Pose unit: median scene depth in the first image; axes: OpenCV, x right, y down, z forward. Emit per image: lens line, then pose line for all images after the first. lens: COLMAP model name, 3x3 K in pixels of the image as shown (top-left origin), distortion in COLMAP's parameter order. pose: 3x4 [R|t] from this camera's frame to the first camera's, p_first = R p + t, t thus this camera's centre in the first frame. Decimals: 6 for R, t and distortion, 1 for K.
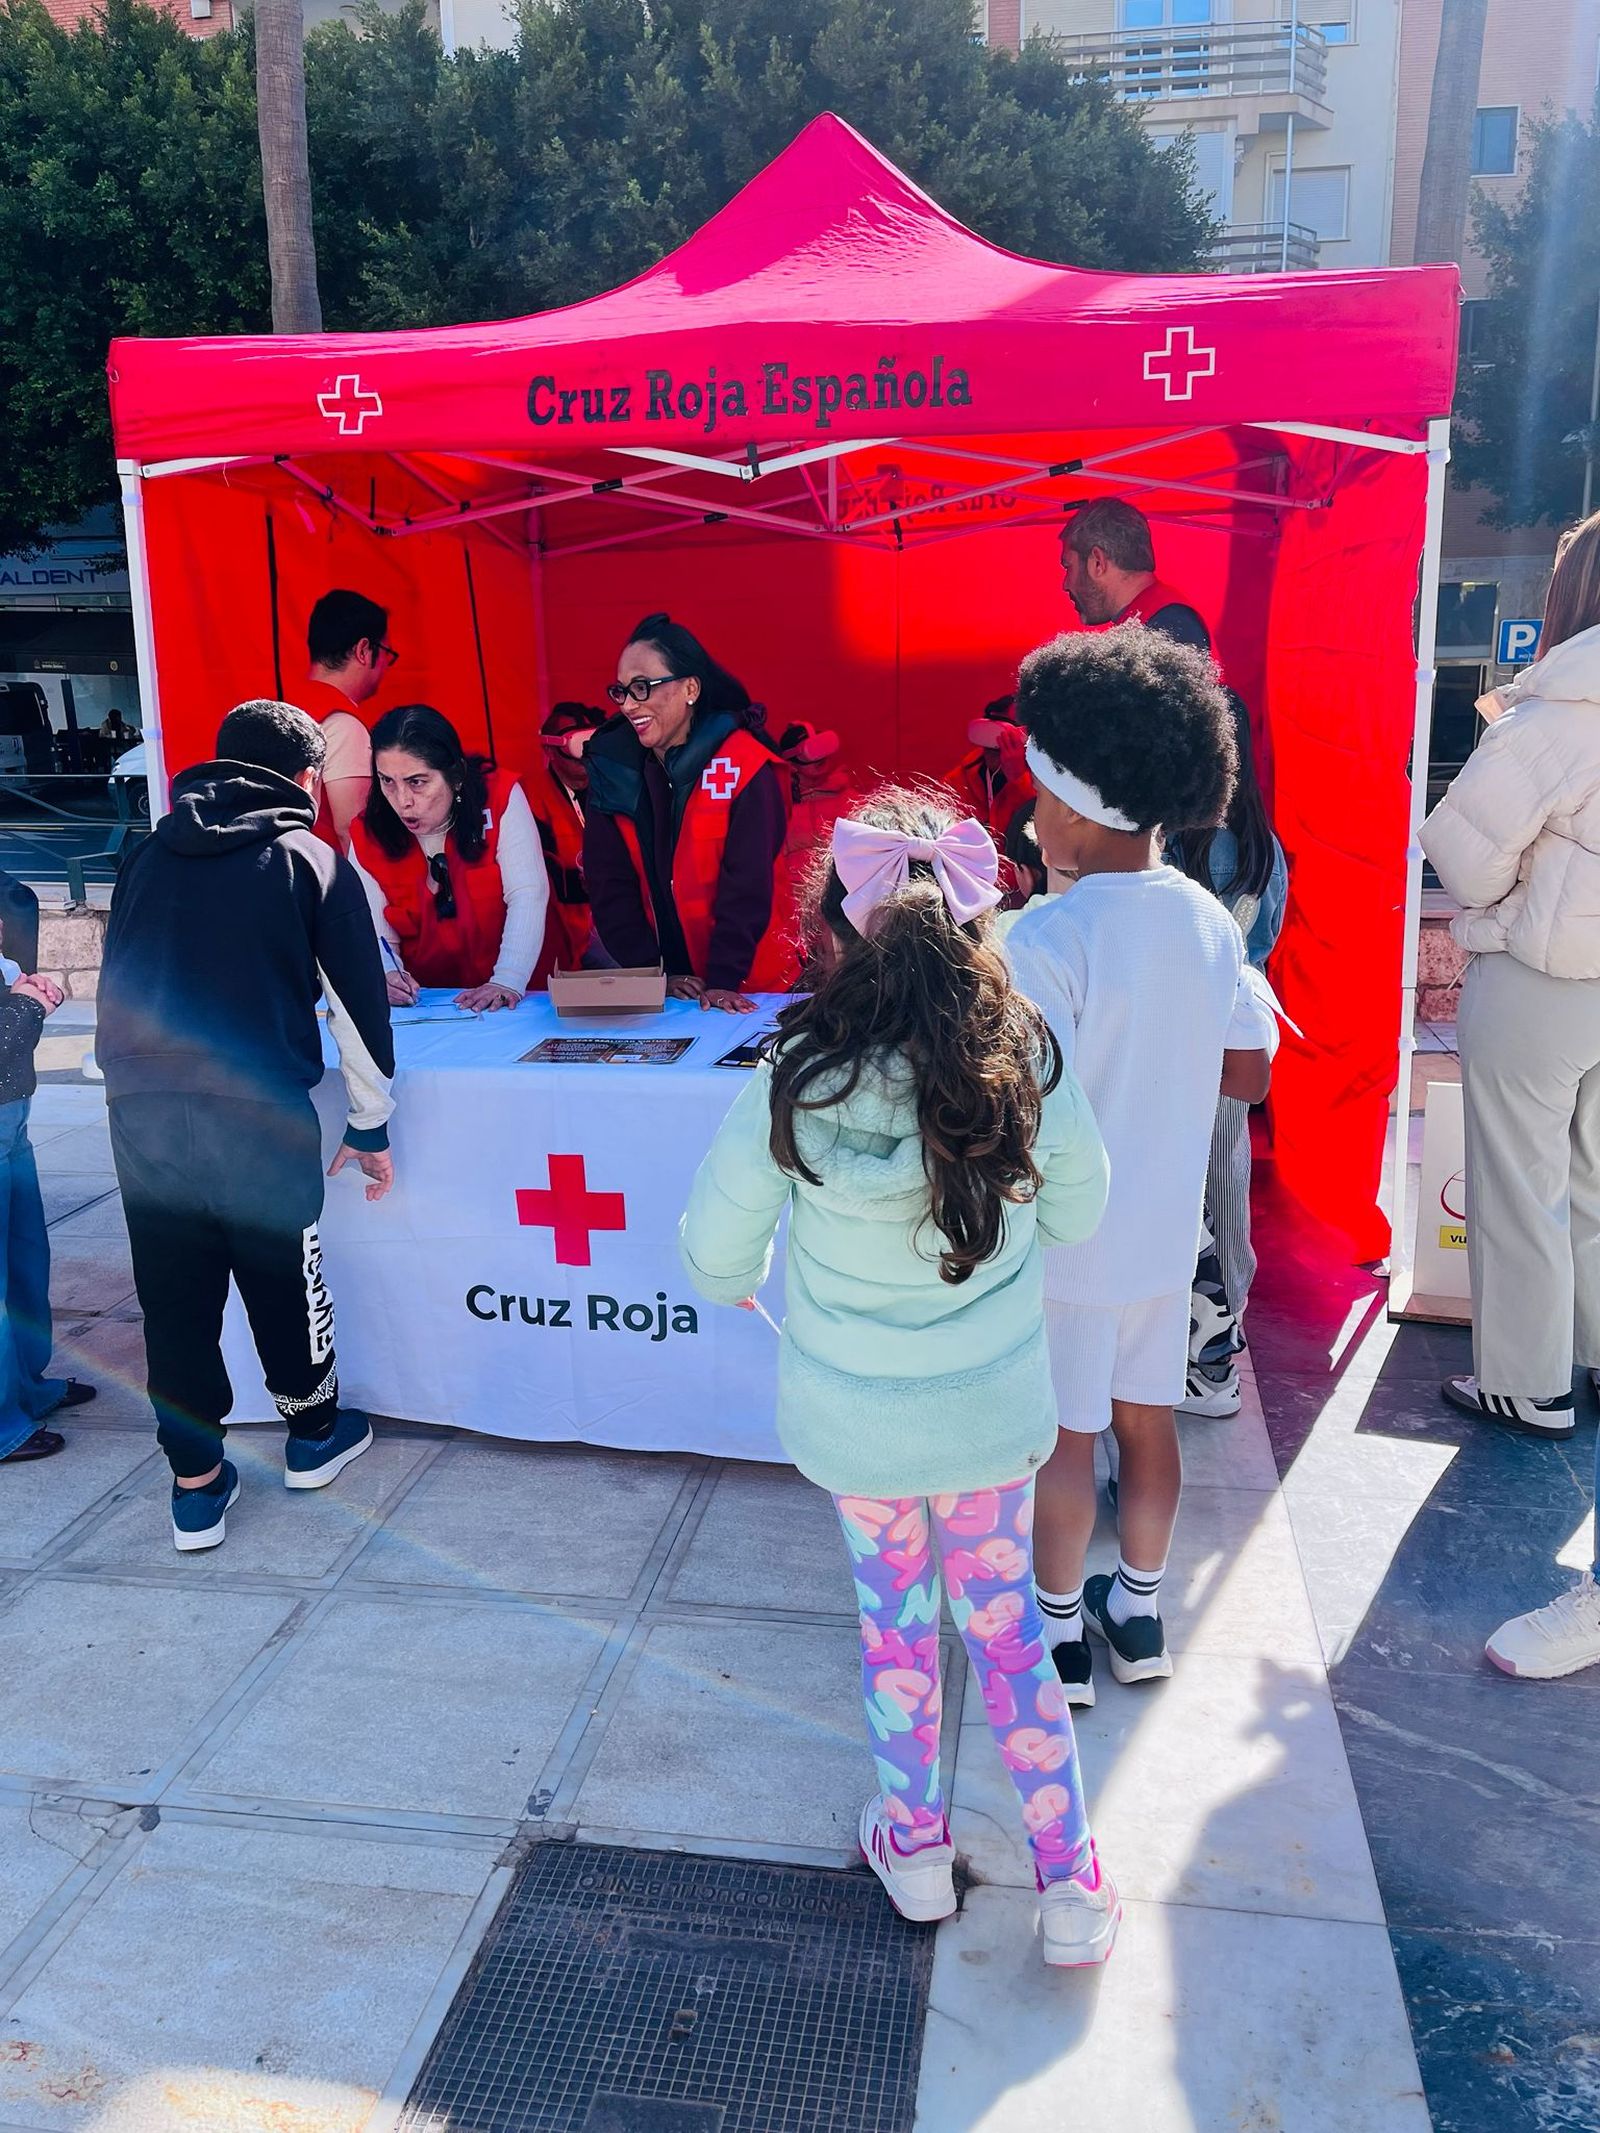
lens RADIAL K [[1690.5, 0, 800.0], [0, 1690.5, 1066.5], [0, 0, 1]] dist [0.090719, -0.123156]
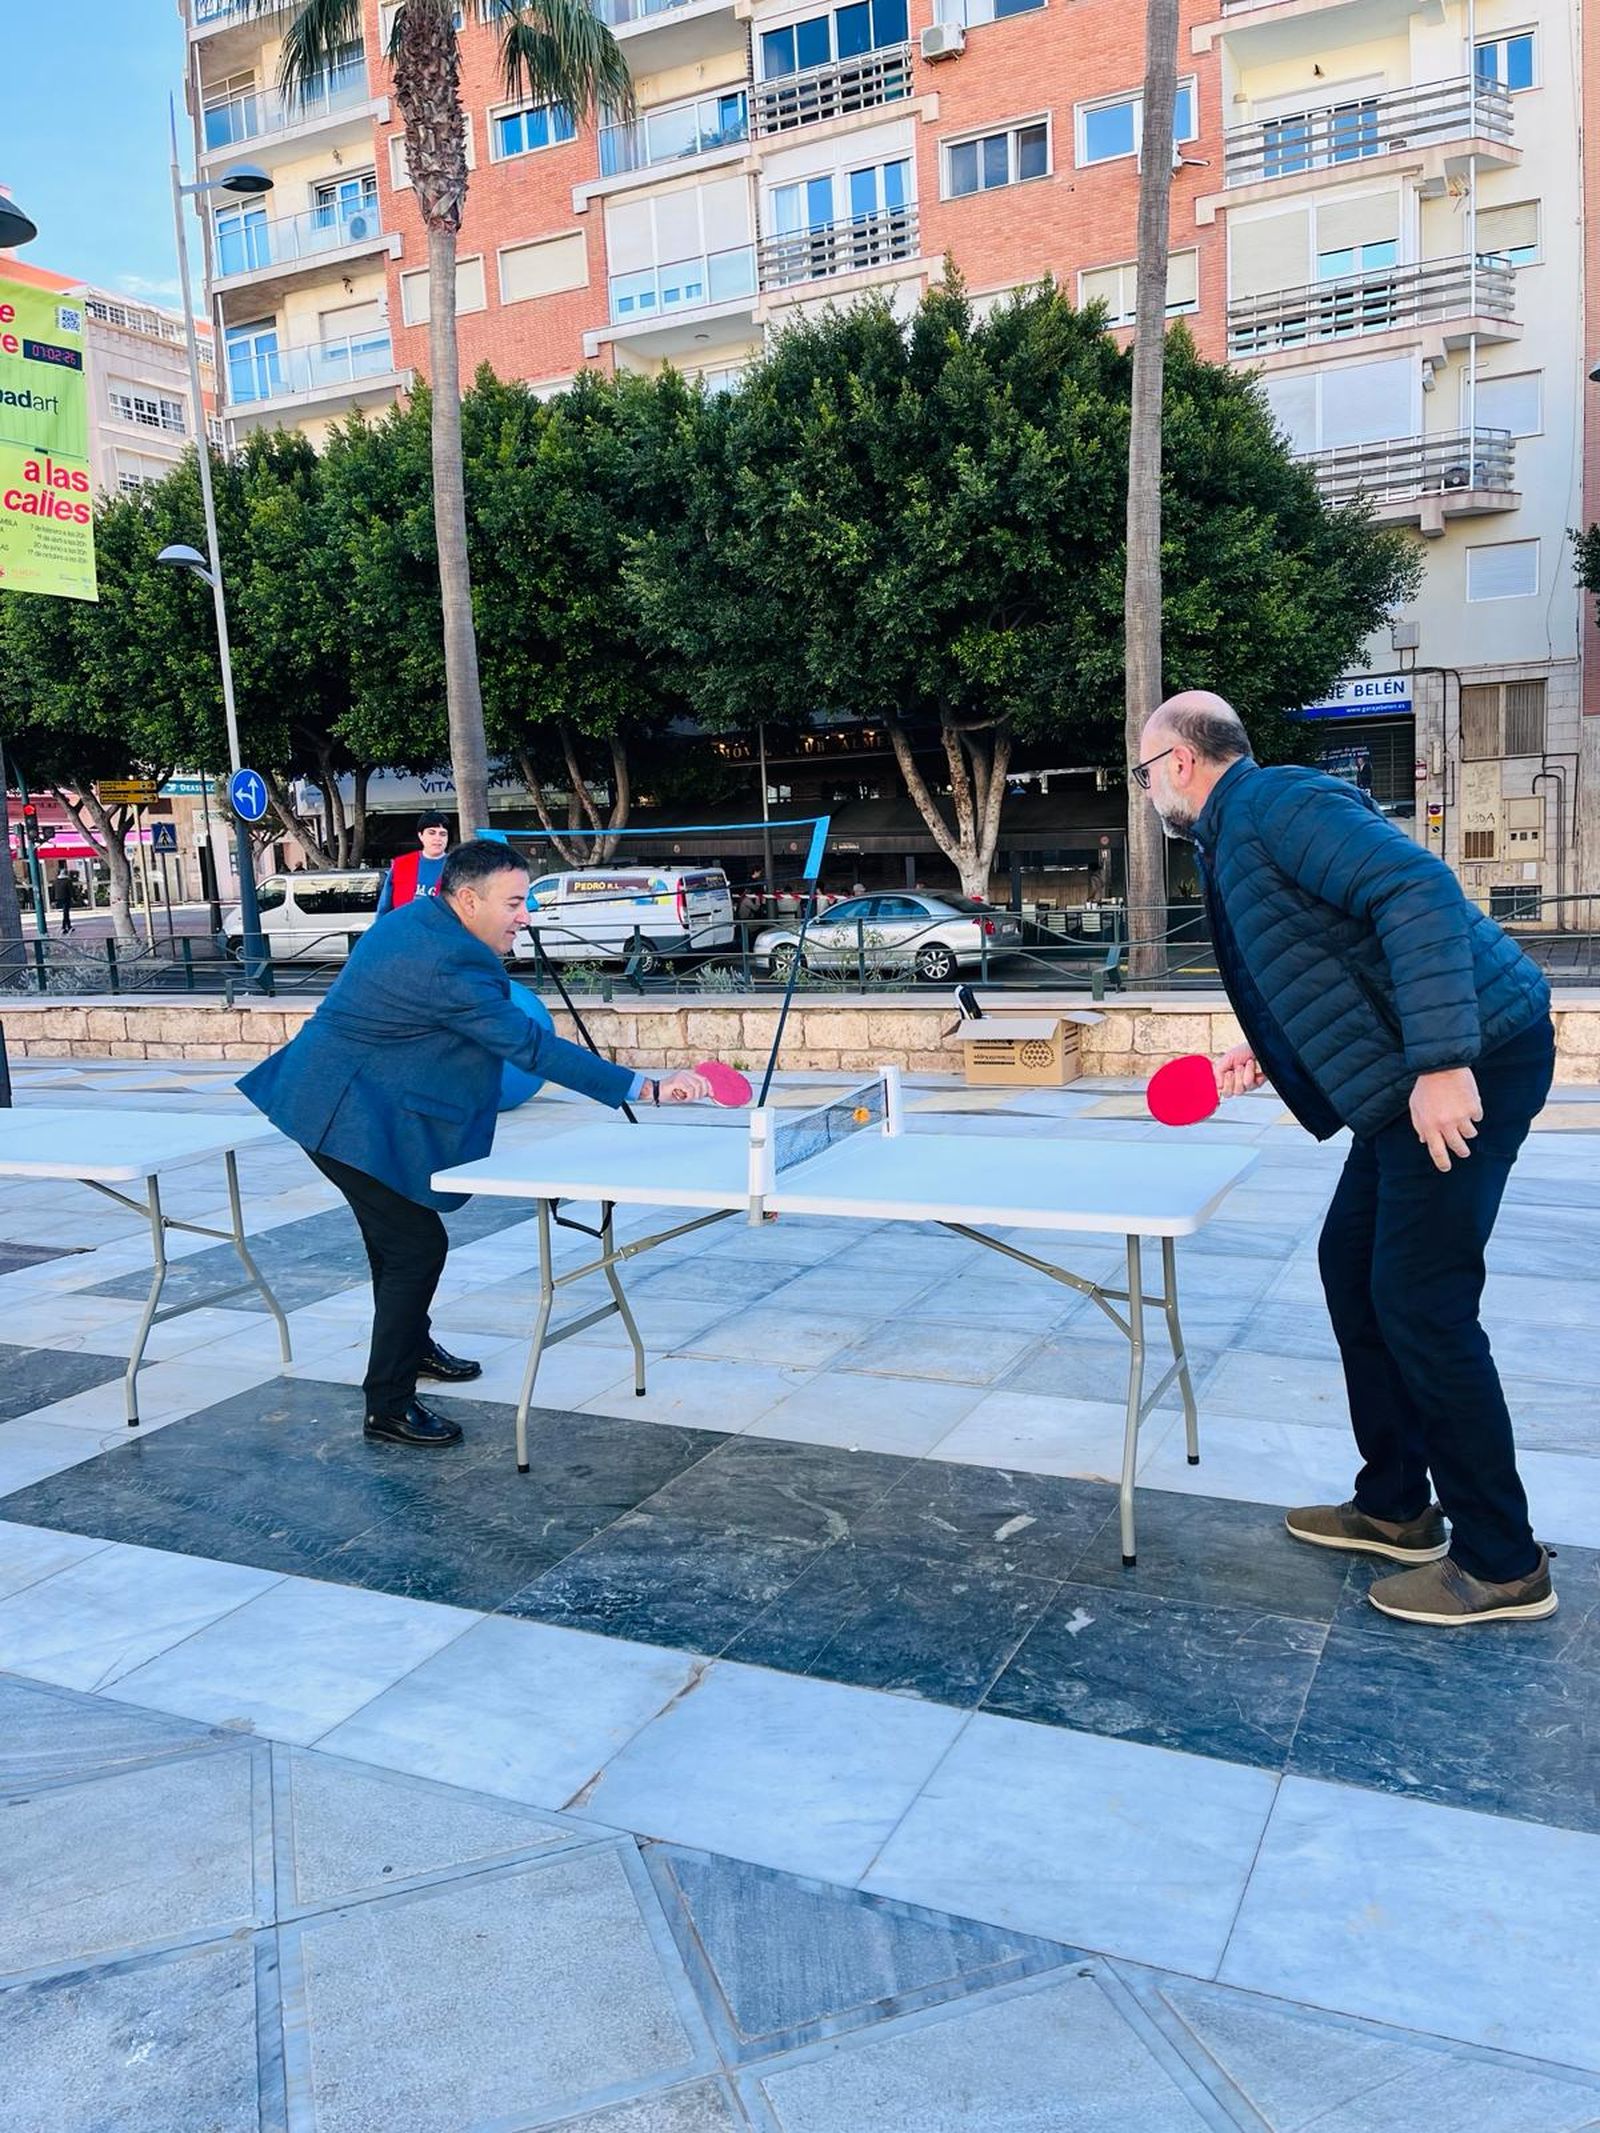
lens RADIAL K [[1688.7, 0, 792.4], [0, 1688.7, 1041.3], [0, 0, 1]] dist [0.054154, 0.002353]
pose [[0.957222, 0.003657, -0.289332, 0.188107], [-0.033015, 0.994770, -0.096654, 0.026859], [0.287466, 0.102072, 0.952336, -0.147439]]
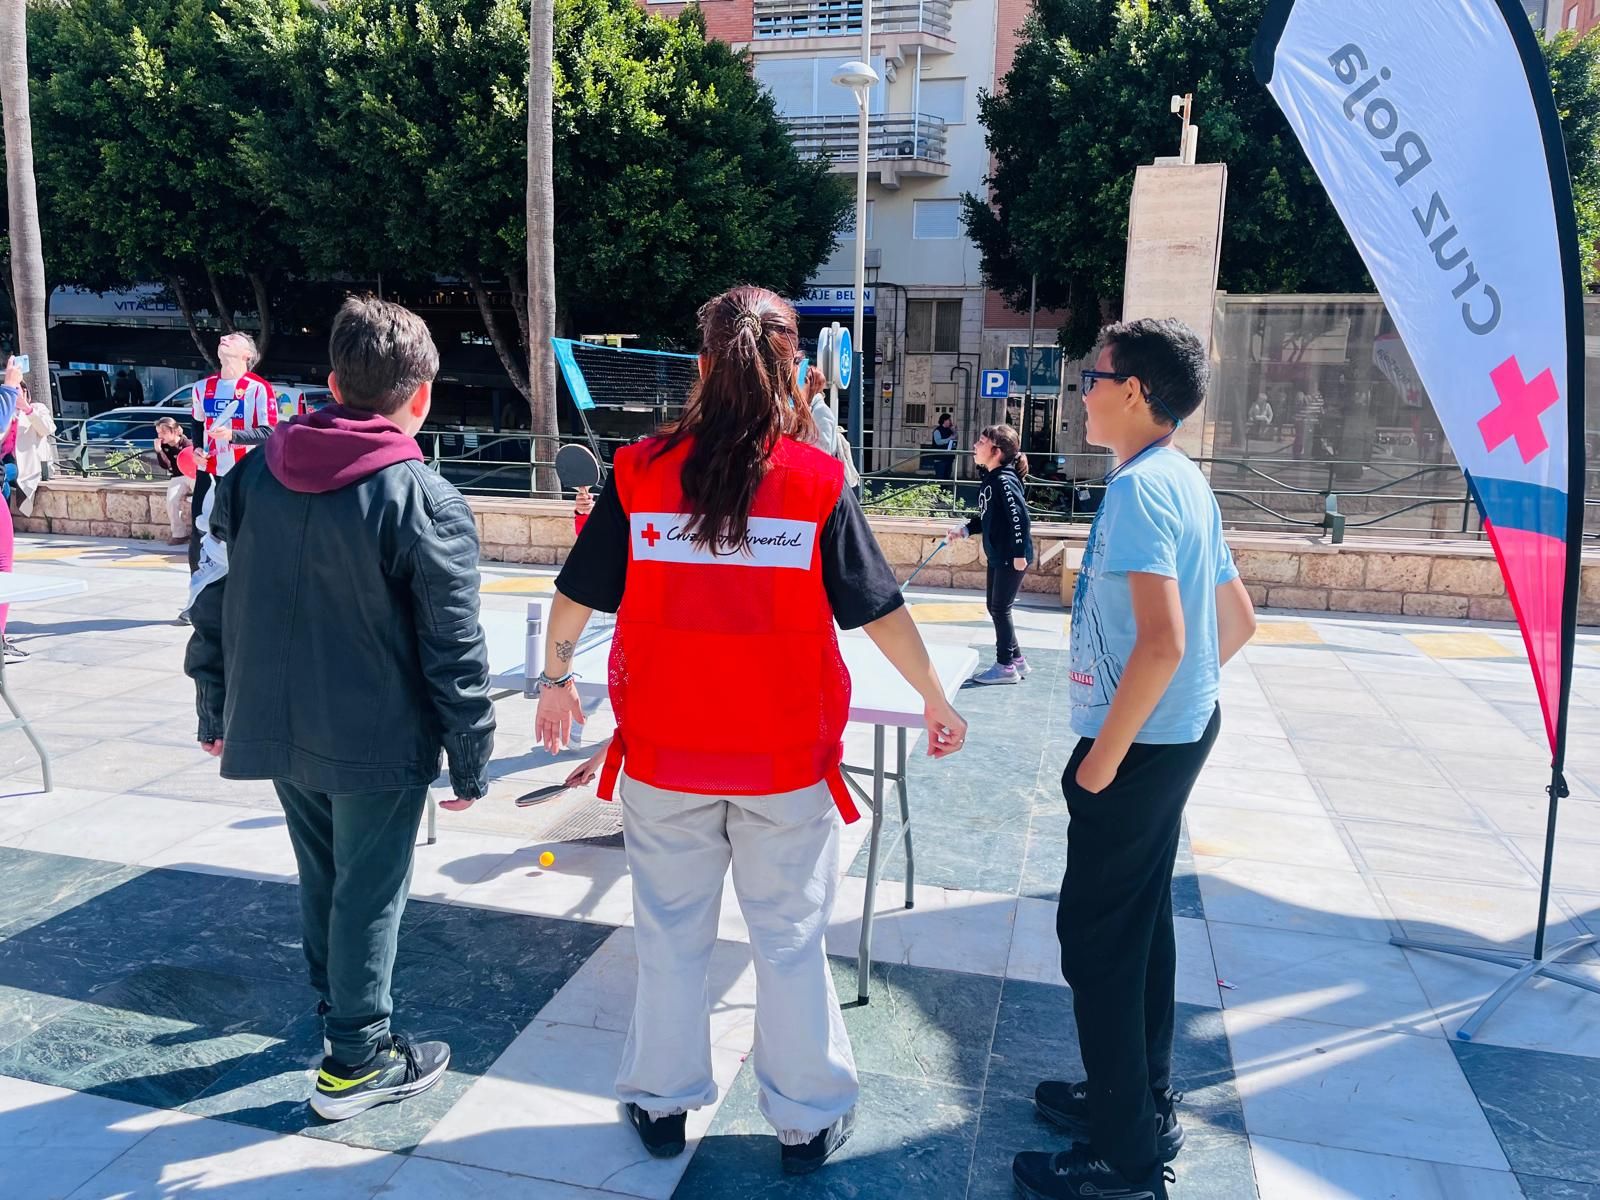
lens RADIAL K [[1272.0, 0, 808.5], [0, 1272.0, 594.5], [0, 0, 1]] dist [0.088674, -0.093168]
pose [[0.996020, 0.049568, -0.074080, 0.299280], [-0.054472, 0.996351, -0.065714, 0.026430], [0.070553, 0.069488, 0.995085, -0.140168]]
